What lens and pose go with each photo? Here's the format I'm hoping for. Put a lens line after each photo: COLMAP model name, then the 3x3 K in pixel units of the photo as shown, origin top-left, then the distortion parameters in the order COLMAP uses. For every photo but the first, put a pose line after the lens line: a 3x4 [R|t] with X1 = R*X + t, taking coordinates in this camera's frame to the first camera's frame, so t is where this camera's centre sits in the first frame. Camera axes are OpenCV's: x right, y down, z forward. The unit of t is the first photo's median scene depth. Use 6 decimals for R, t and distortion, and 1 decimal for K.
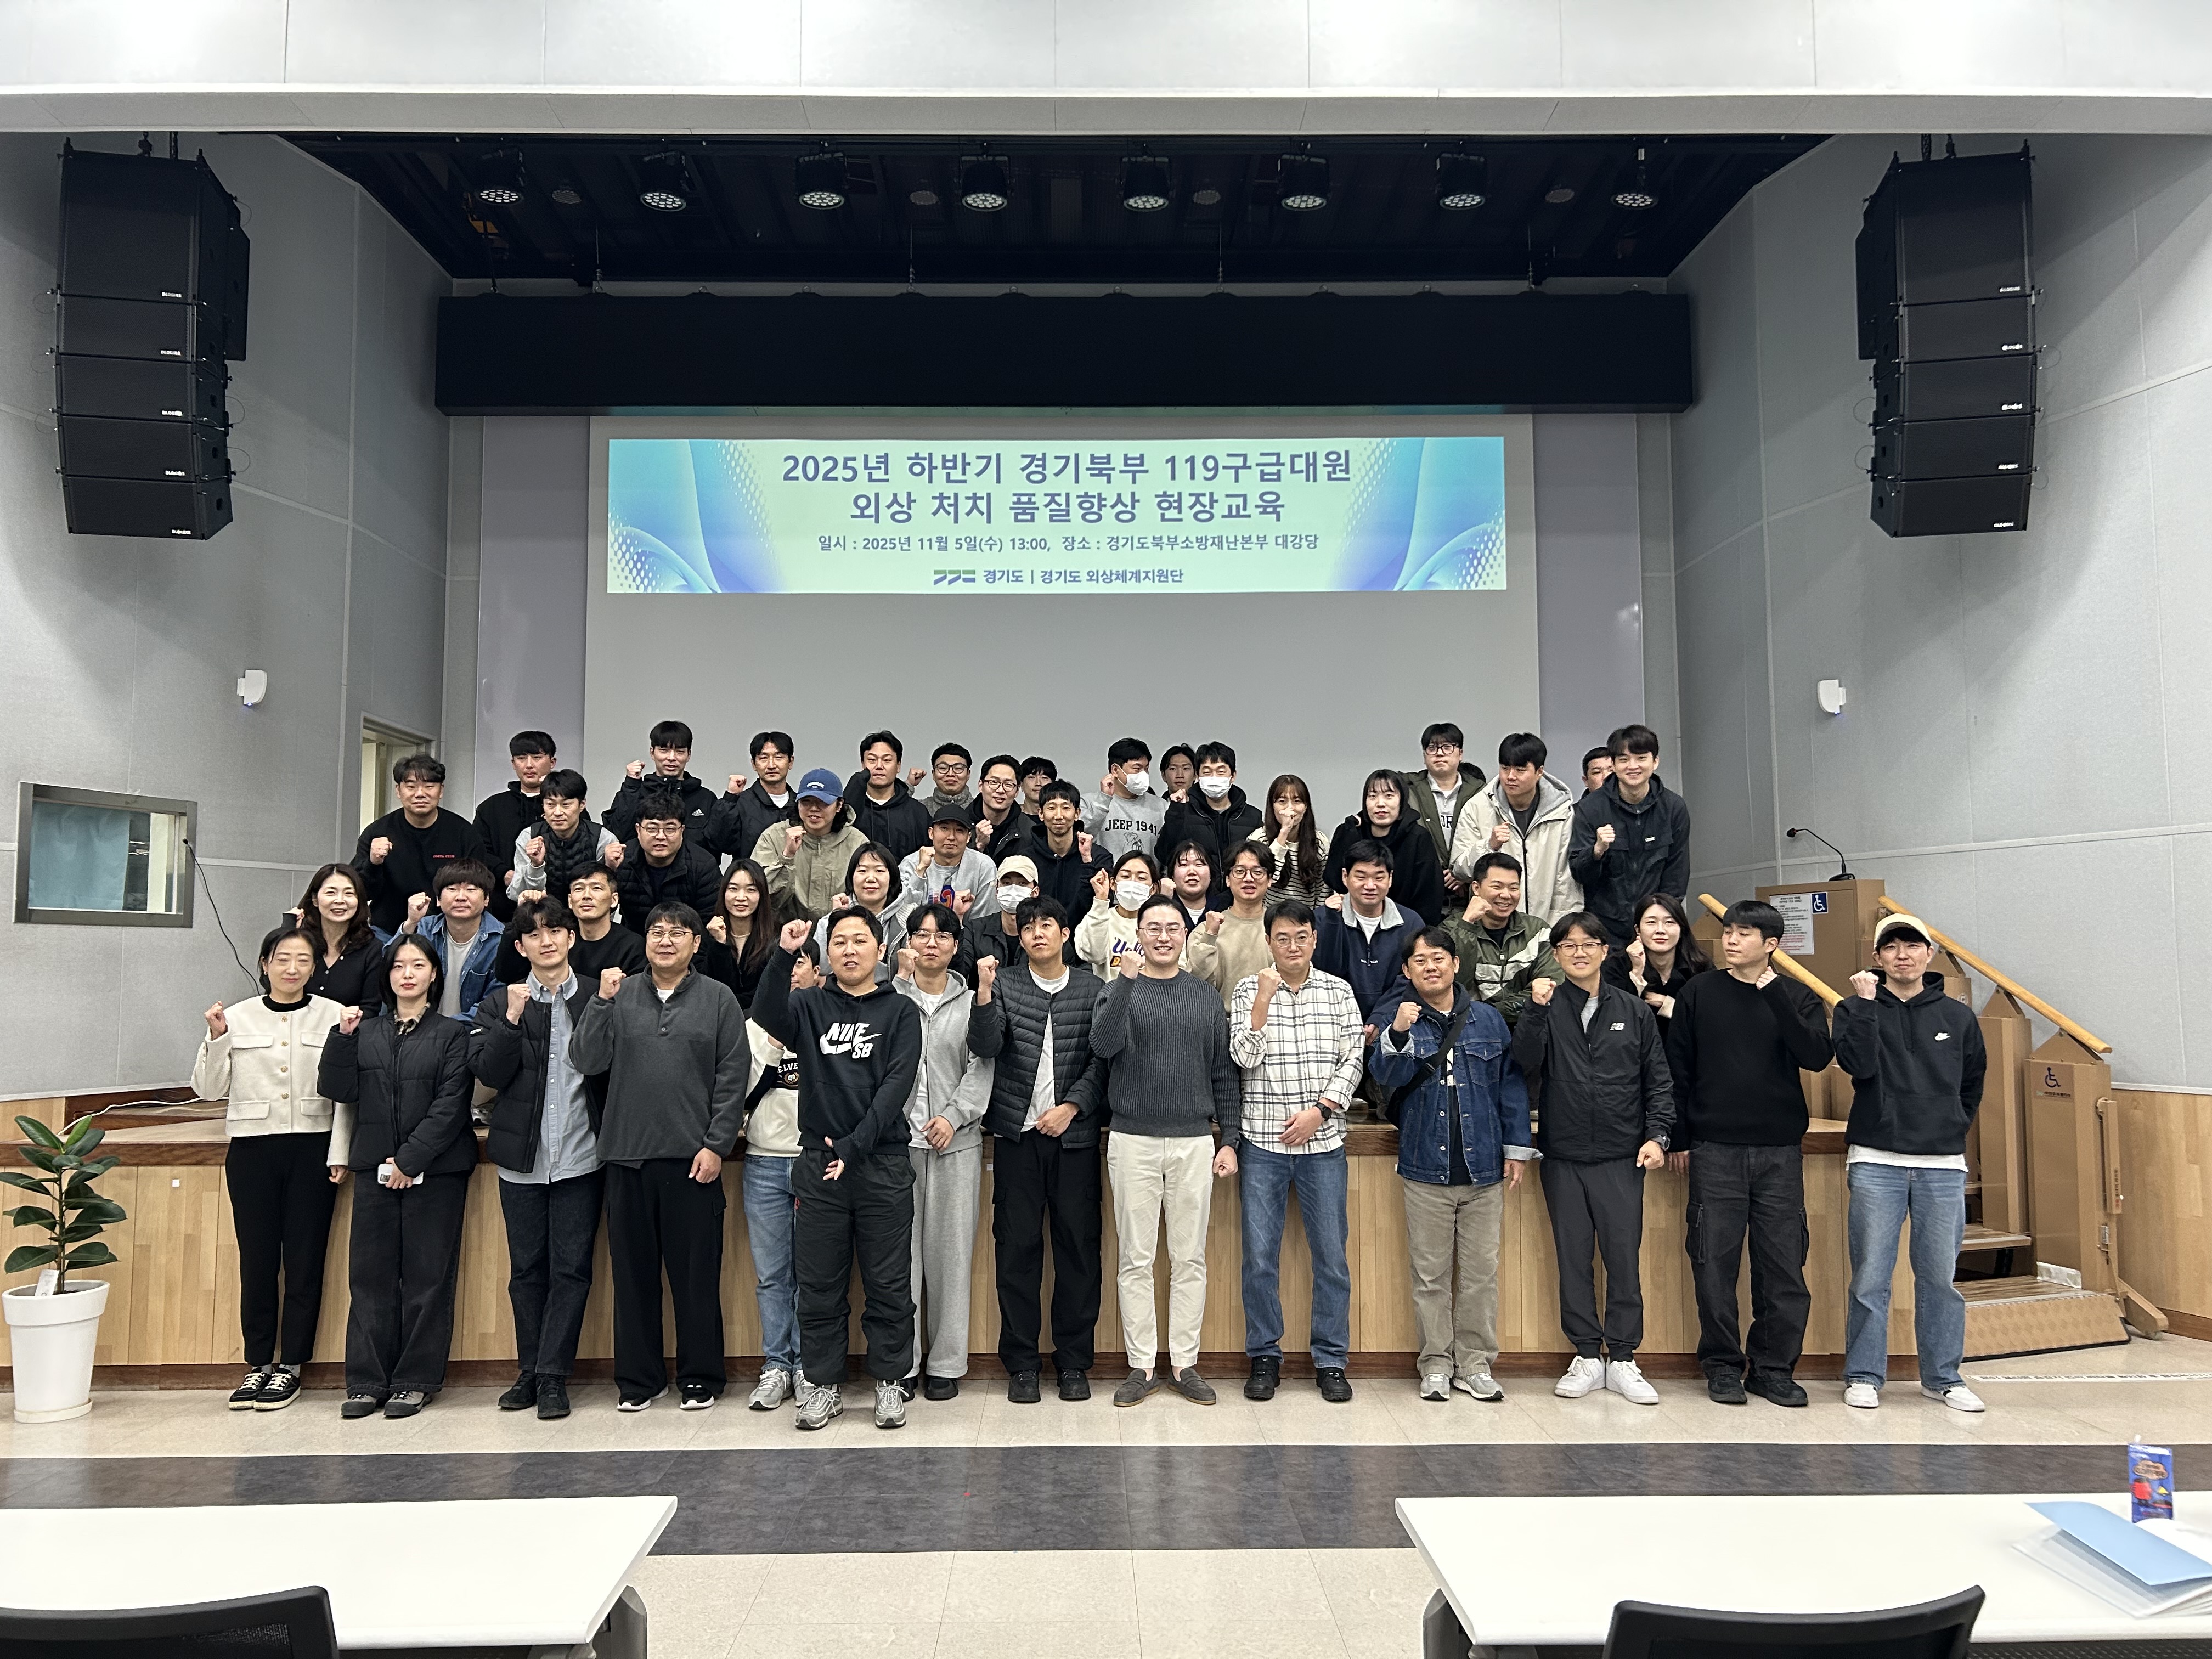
lens RADIAL K [[1664.2, 0, 1091.0], [0, 1664.2, 820.6], [0, 0, 1]] dist [0.003259, -0.000174]
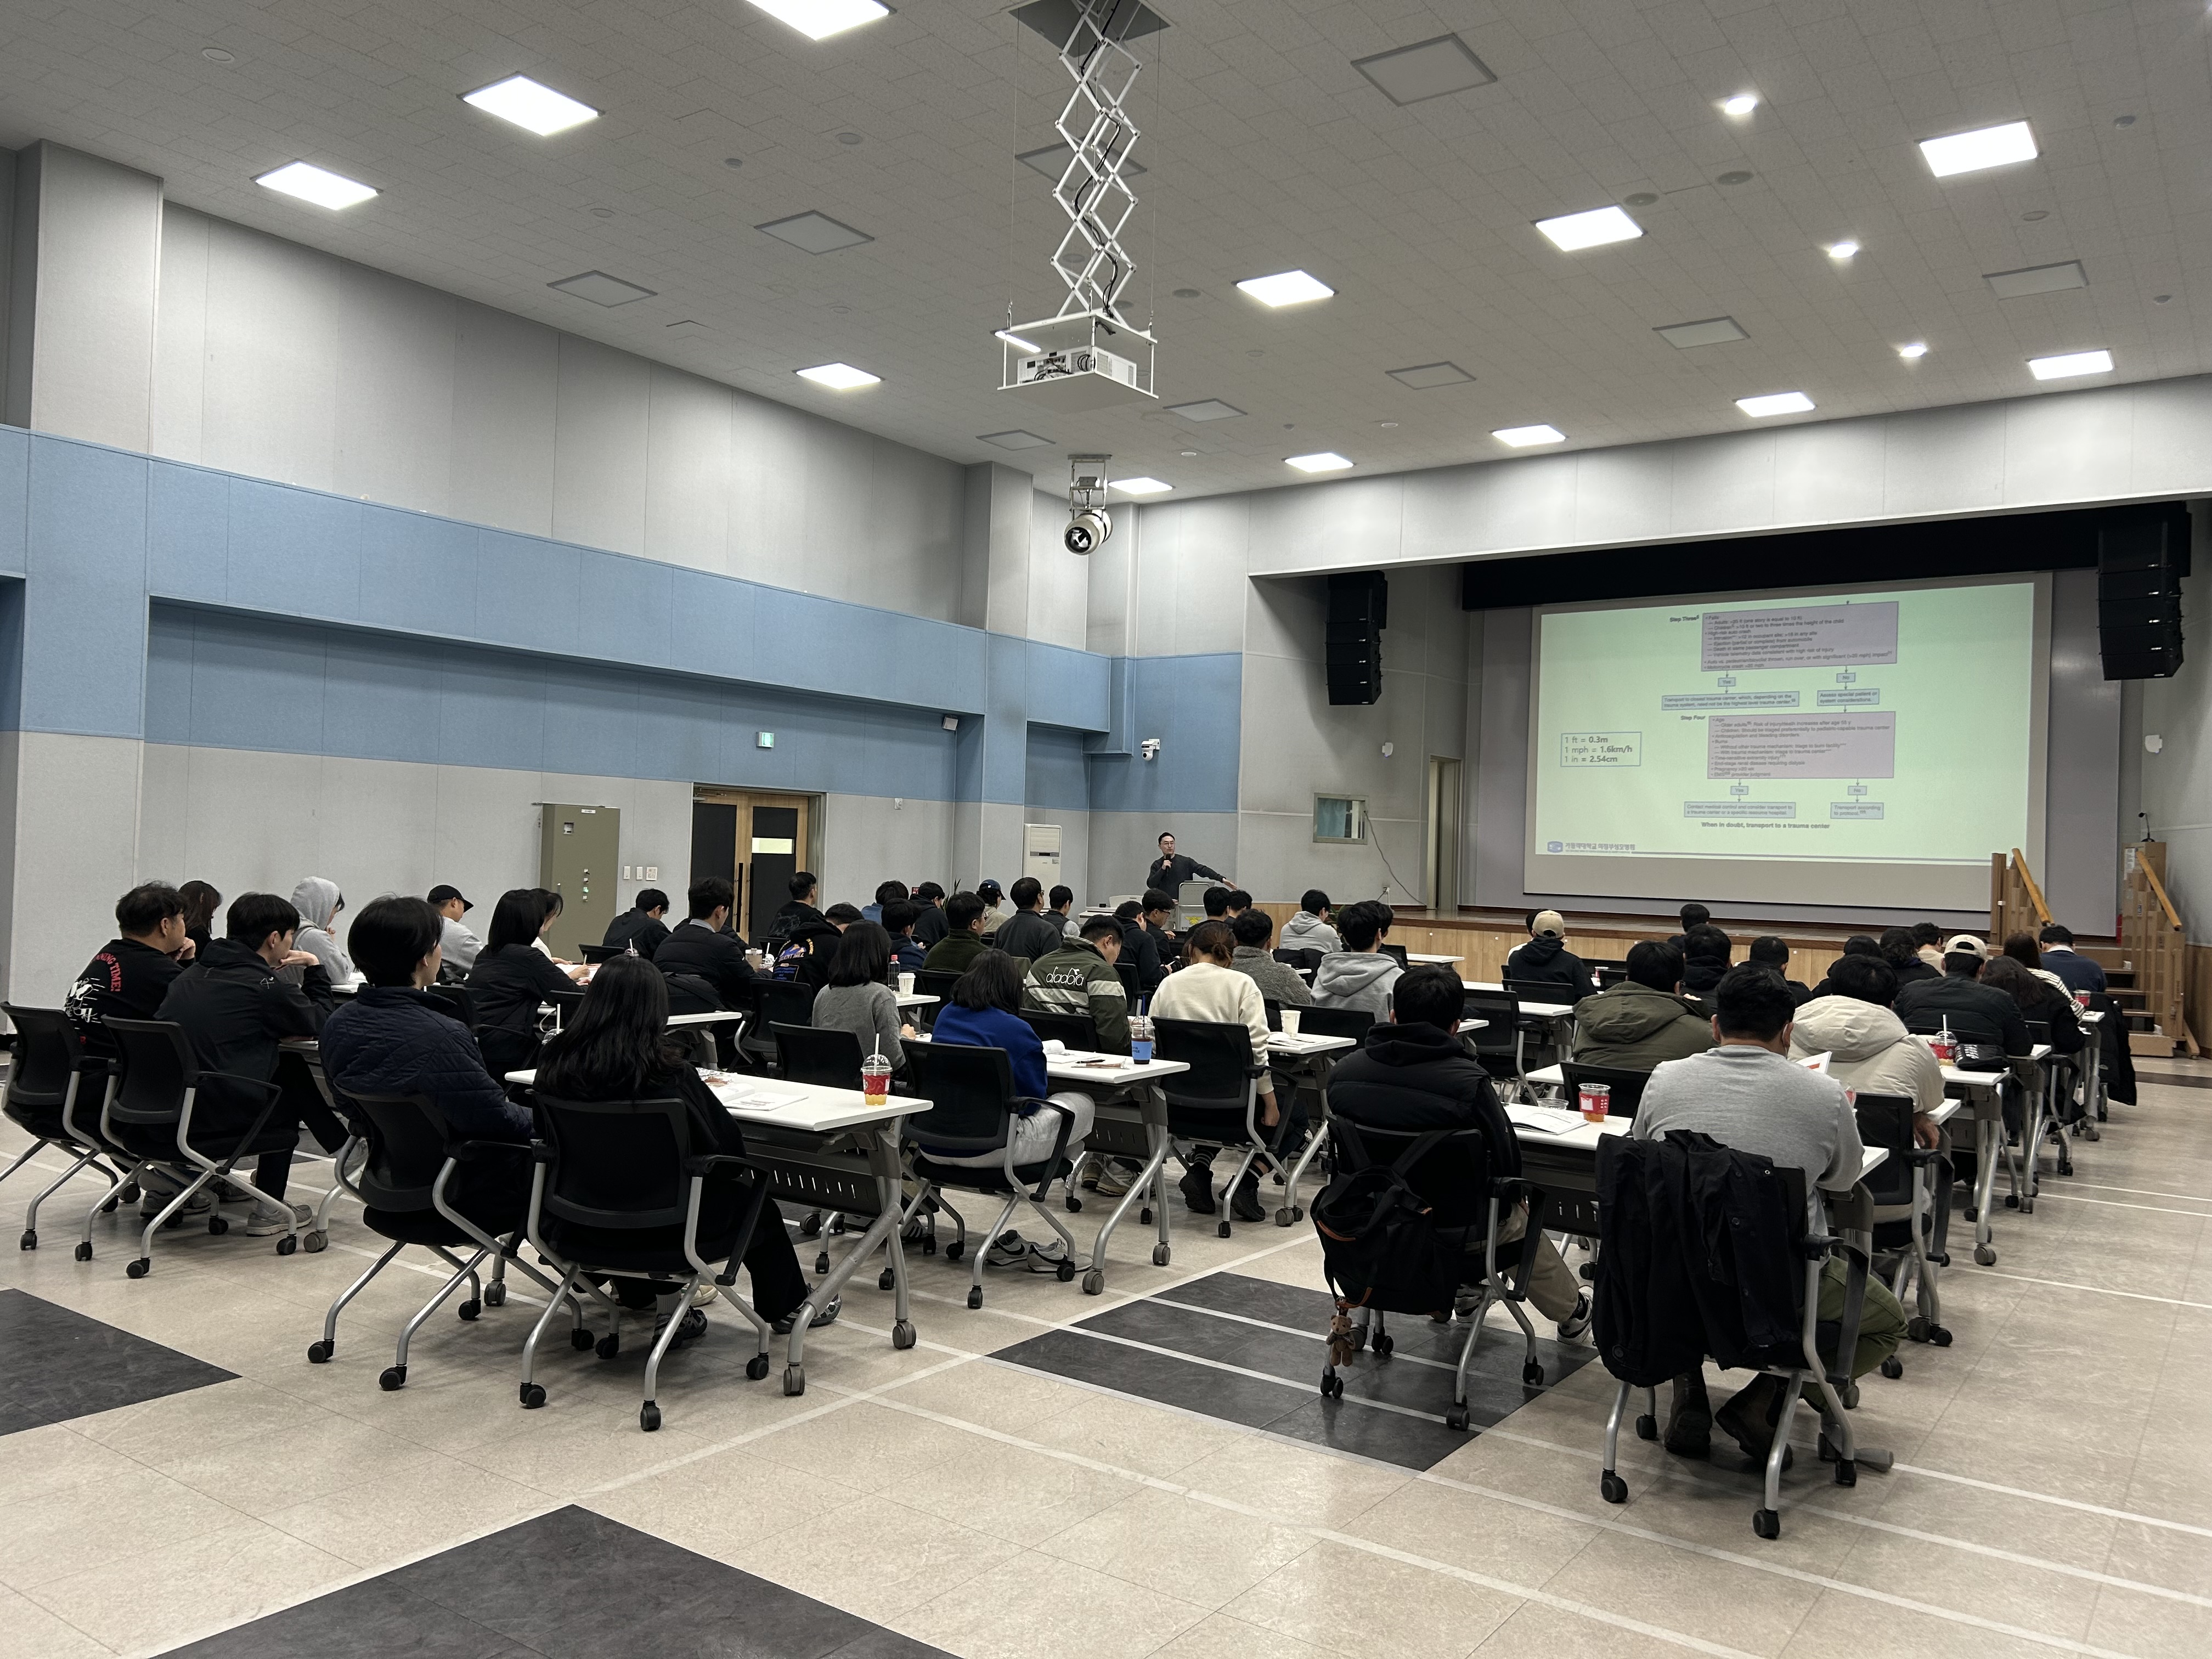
lens RADIAL K [[1689.6, 0, 1096.6], [0, 1689.6, 841.1], [0, 0, 1]] dist [0.057285, -0.002244]
pose [[0.809660, 0.024911, -0.586371, 0.690239], [0.015481, 0.997845, 0.063767, -0.120245], [0.586696, -0.060707, 0.807529, -1.428408]]
